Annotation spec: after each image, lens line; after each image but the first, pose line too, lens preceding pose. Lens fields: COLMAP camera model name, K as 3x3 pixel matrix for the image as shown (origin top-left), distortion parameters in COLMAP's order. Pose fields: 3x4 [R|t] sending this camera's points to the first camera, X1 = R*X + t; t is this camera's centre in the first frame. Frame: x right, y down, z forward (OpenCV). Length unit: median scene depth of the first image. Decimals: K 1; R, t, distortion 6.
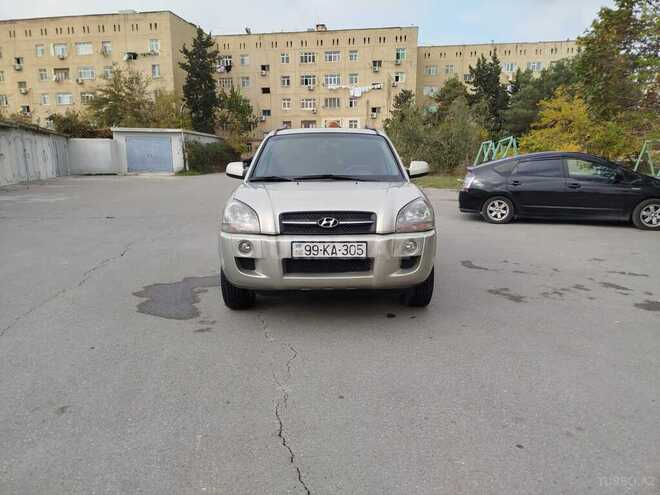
lens RADIAL K [[456.3, 0, 335.3], [0, 456.3, 251.0], [0, 0, 1]] dist [0.039920, -0.039617]
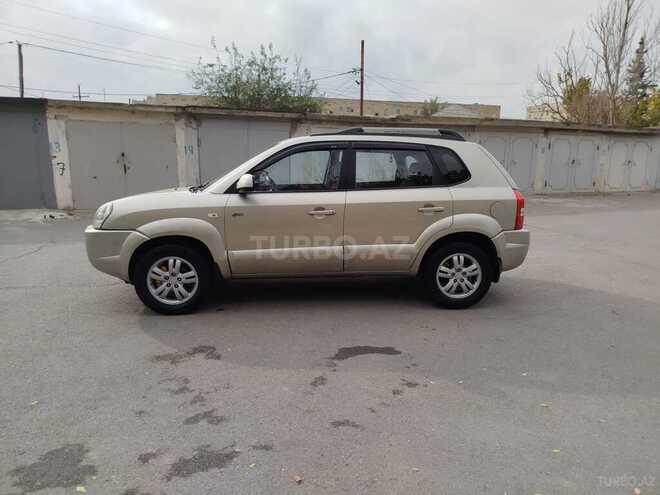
lens RADIAL K [[456.3, 0, 335.3], [0, 456.3, 251.0], [0, 0, 1]] dist [0.039920, -0.039617]
pose [[0.090061, 0.192884, -0.977080, 0.081799], [-0.203323, 0.963965, 0.171554, -0.018261], [0.974961, 0.183212, 0.126034, 0.082915]]
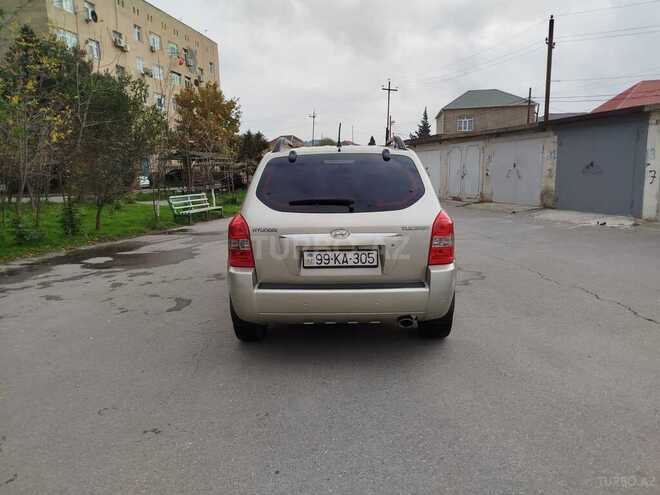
lens RADIAL K [[456.3, 0, 335.3], [0, 456.3, 251.0], [0, 0, 1]] dist [0.039920, -0.039617]
pose [[-0.999463, 0.017121, 0.027946, -0.003111], [0.026040, 0.932614, 0.359935, -0.036422], [-0.019900, 0.360469, -0.932559, 0.171794]]
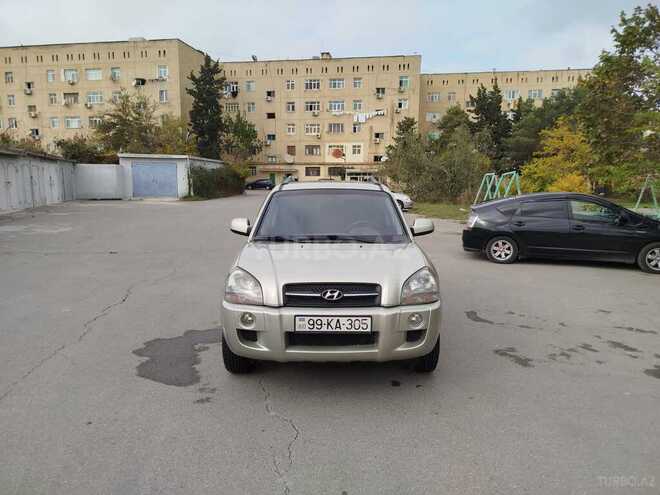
lens RADIAL K [[456.3, 0, 335.3], [0, 456.3, 251.0], [0, 0, 1]] dist [0.039920, -0.039617]
pose [[0.999937, 0.009678, -0.005686, -0.000232], [-0.009932, 0.998870, -0.046482, -0.005987], [0.005229, 0.046536, 0.998903, 0.000543]]
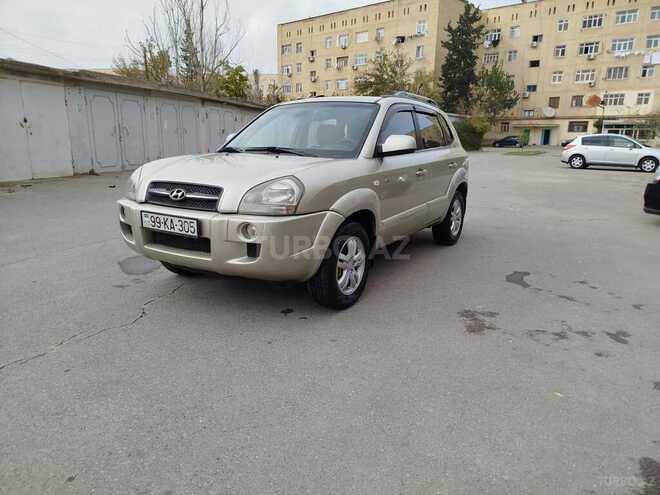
lens RADIAL K [[456.3, 0, 335.3], [0, 456.3, 251.0], [0, 0, 1]] dist [0.039920, -0.039617]
pose [[0.848333, 0.141416, -0.510228, 0.040324], [-0.120746, 0.989950, 0.073616, -0.003017], [0.515511, -0.000843, 0.856882, 0.019457]]
